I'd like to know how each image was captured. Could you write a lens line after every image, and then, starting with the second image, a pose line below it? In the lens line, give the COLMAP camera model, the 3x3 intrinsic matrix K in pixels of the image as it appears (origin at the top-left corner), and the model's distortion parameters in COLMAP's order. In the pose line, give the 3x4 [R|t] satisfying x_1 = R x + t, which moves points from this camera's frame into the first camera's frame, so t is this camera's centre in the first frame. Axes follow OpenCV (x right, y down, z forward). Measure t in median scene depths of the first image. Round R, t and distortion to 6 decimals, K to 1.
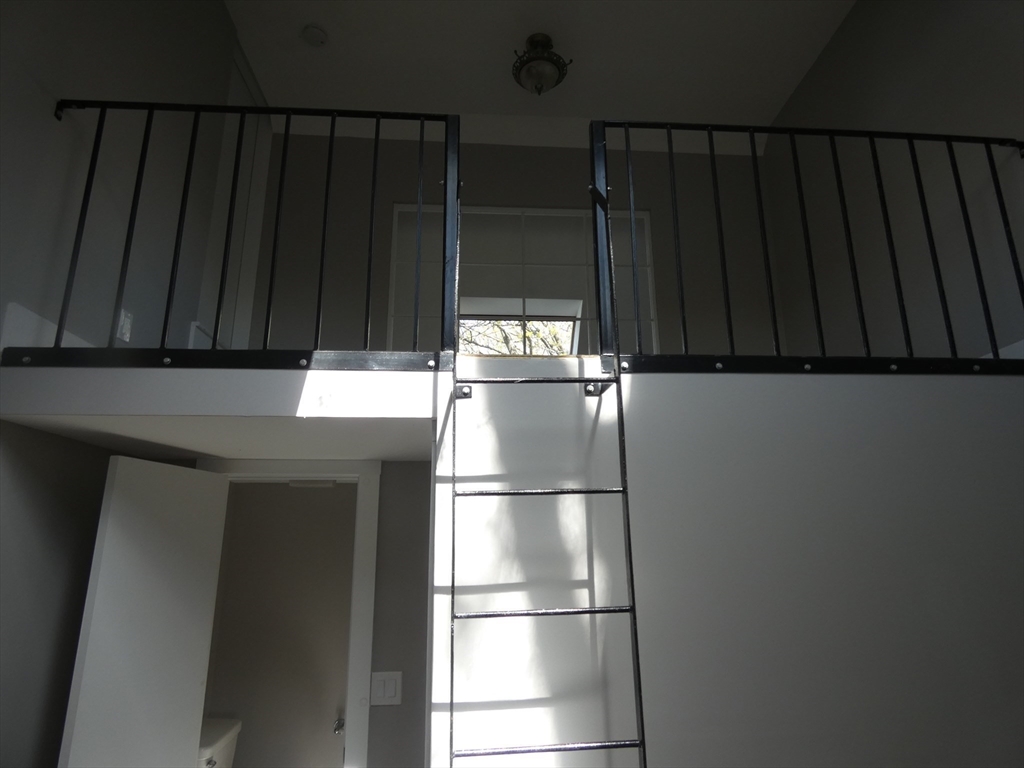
lens RADIAL K [[619.5, 0, 515.6], [0, 619.5, 378.1], [0, 0, 1]] dist [0.005450, 0.002231]
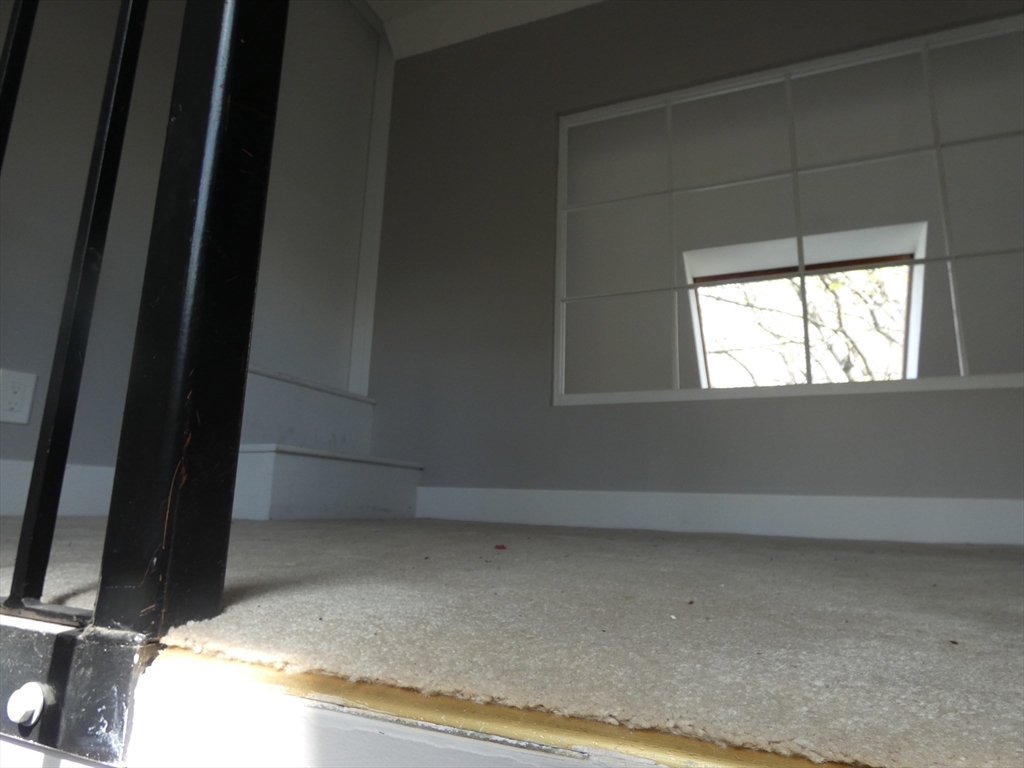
lens RADIAL K [[576.2, 0, 517.5], [0, 576.2, 366.2], [0, 0, 1]] dist [0.001872, -0.031136]
pose [[0.868515, -0.041970, -0.493883, 0.043827], [0.075593, 0.995968, 0.048297, -0.059543], [0.489865, -0.079281, 0.868186, 0.439163]]
